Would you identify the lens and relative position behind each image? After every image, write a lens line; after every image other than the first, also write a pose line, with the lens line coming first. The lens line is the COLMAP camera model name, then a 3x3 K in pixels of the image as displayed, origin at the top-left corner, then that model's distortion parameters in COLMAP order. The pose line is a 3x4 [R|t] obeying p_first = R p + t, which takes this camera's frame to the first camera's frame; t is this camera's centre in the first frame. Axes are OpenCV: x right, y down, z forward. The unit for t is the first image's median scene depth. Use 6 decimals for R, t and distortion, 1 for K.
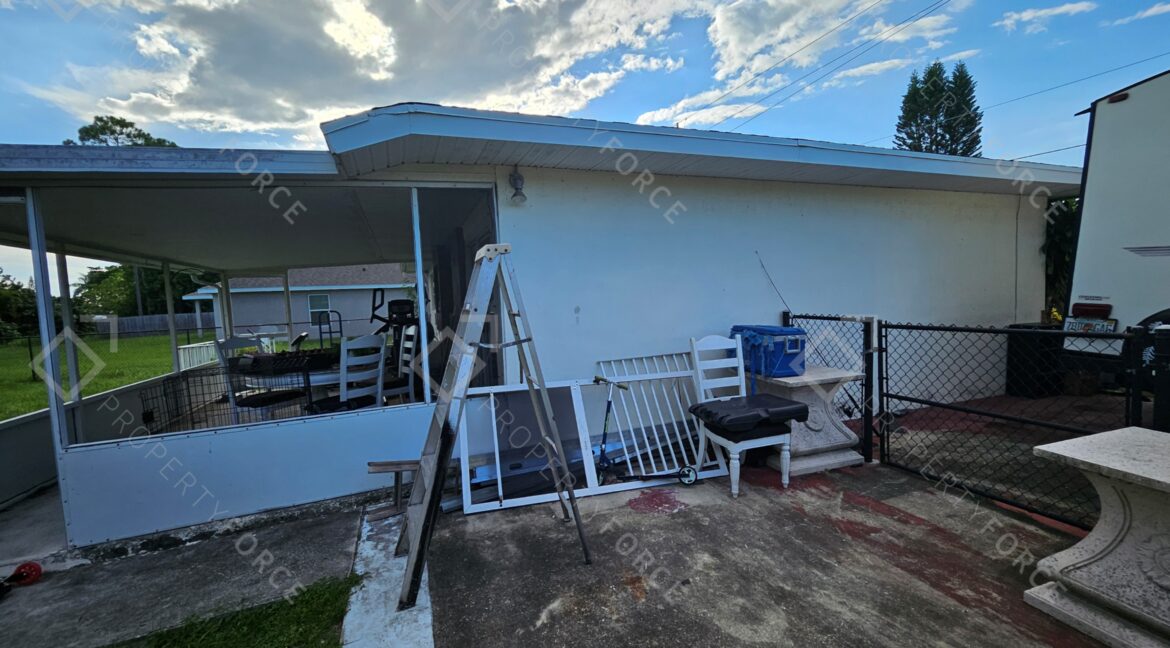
lens RADIAL K [[466.0, 0, 572.9], [0, 466.0, 330.5], [0, 0, 1]] dist [-0.000886, -0.000892]
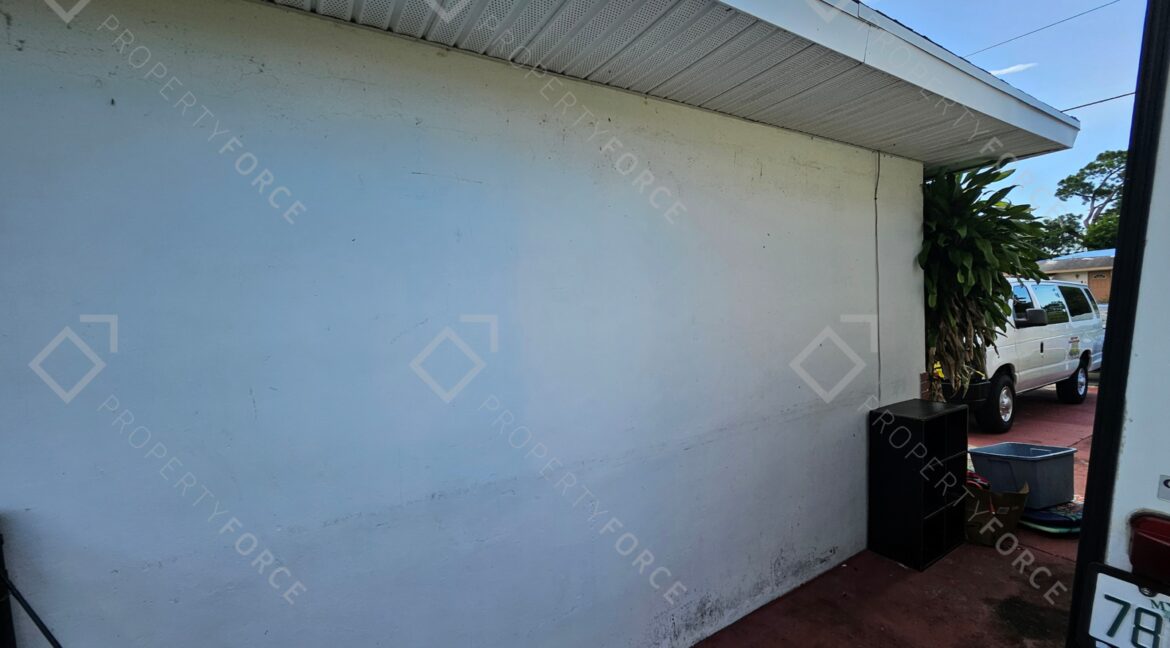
lens RADIAL K [[441.4, 0, 585.0], [0, 441.4, 324.0], [0, 0, 1]] dist [0.000126, 0.000006]
pose [[0.984243, -0.005107, 0.176748, 0.536348], [0.009329, 0.999690, -0.023065, -0.092143], [-0.176576, 0.024351, 0.983986, 0.565824]]
